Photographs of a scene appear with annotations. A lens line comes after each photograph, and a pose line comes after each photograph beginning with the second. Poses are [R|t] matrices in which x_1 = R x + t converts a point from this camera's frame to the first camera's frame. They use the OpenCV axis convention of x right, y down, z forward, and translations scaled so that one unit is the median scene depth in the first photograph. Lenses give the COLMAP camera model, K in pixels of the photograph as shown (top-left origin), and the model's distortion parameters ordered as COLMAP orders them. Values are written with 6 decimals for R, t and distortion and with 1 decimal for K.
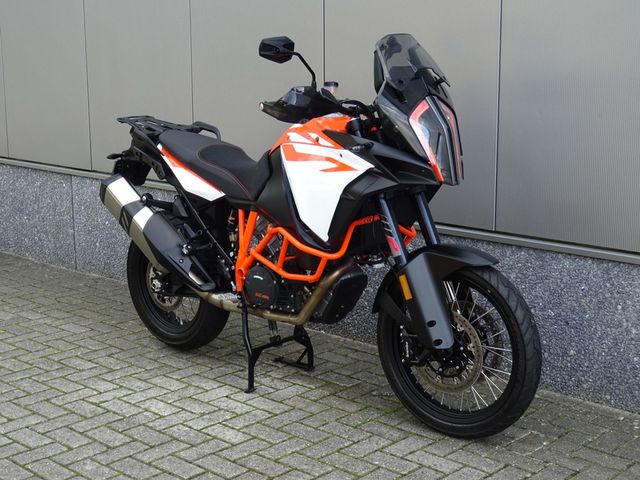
lens RADIAL K [[1017.5, 0, 320.0], [0, 1017.5, 240.0], [0, 0, 1]] dist [0.019491, 0.051775]
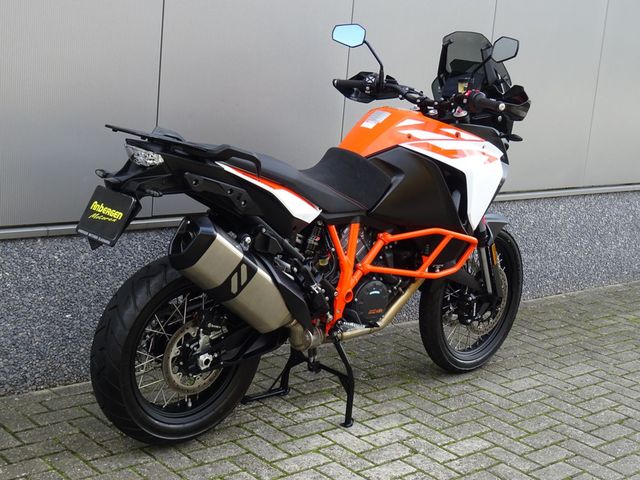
lens RADIAL K [[1017.5, 0, 320.0], [0, 1017.5, 240.0], [0, 0, 1]] dist [0.019491, 0.051775]
pose [[0.067968, -0.186077, 0.980182, -0.962763], [0.101793, 0.978620, 0.178722, -0.178960], [-0.992481, 0.087628, 0.085456, 0.988839]]
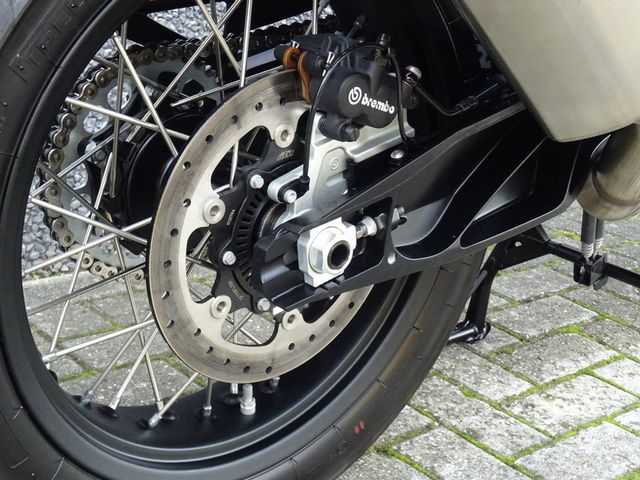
lens RADIAL K [[1017.5, 0, 320.0], [0, 1017.5, 240.0], [0, 0, 1]] dist [0.019491, 0.051775]
pose [[0.070634, -0.295746, 0.952651, -0.368951], [0.074376, 0.953940, 0.290632, -0.005187], [-0.994726, 0.050326, 0.089377, 1.143129]]
